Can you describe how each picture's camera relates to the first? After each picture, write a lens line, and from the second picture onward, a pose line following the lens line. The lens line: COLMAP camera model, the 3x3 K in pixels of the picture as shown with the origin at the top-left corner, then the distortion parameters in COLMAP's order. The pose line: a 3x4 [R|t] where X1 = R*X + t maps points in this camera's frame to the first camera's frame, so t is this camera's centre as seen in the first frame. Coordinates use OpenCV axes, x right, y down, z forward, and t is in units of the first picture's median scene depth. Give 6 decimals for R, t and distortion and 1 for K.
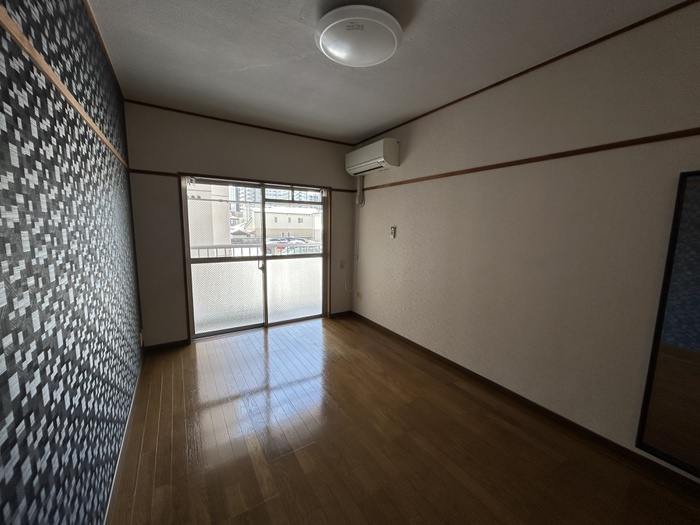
lens RADIAL K [[281.1, 0, 350.0], [0, 281.1, 262.5], [0, 0, 1]] dist [-0.001216, -0.000157]
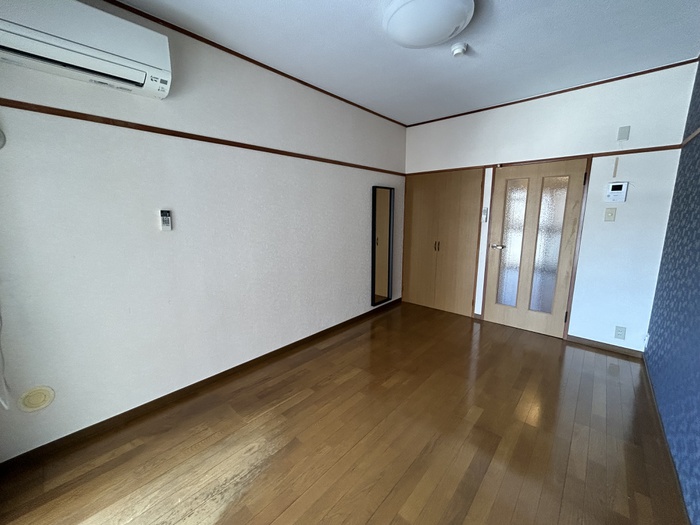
lens RADIAL K [[281.1, 0, 350.0], [0, 281.1, 262.5], [0, 0, 1]] dist [-0.001216, -0.000157]
pose [[-0.285016, -0.177298, 0.941983, -0.598816], [0.123596, 0.967742, 0.219543, -0.126747], [-0.950521, 0.178999, -0.253908, 1.008735]]
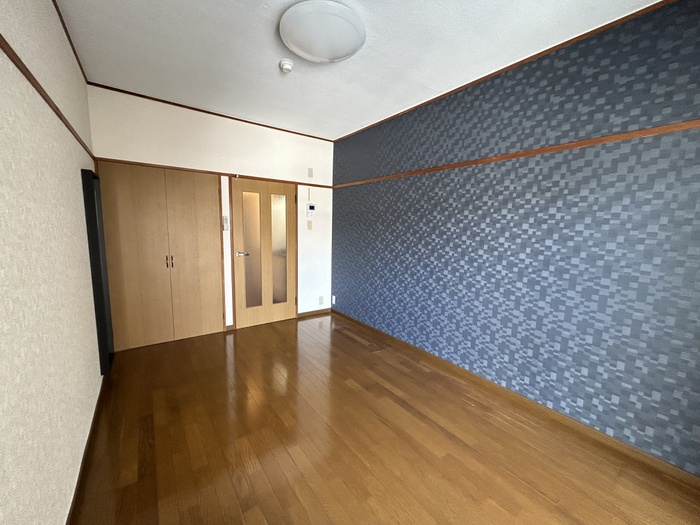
lens RADIAL K [[281.1, 0, 350.0], [0, 281.1, 262.5], [0, 0, 1]] dist [-0.001216, -0.000157]
pose [[-0.995584, -0.029990, -0.088959, -0.013250], [-0.052156, 0.964598, 0.258517, -0.161715], [0.078057, 0.262016, -0.961902, 1.331943]]
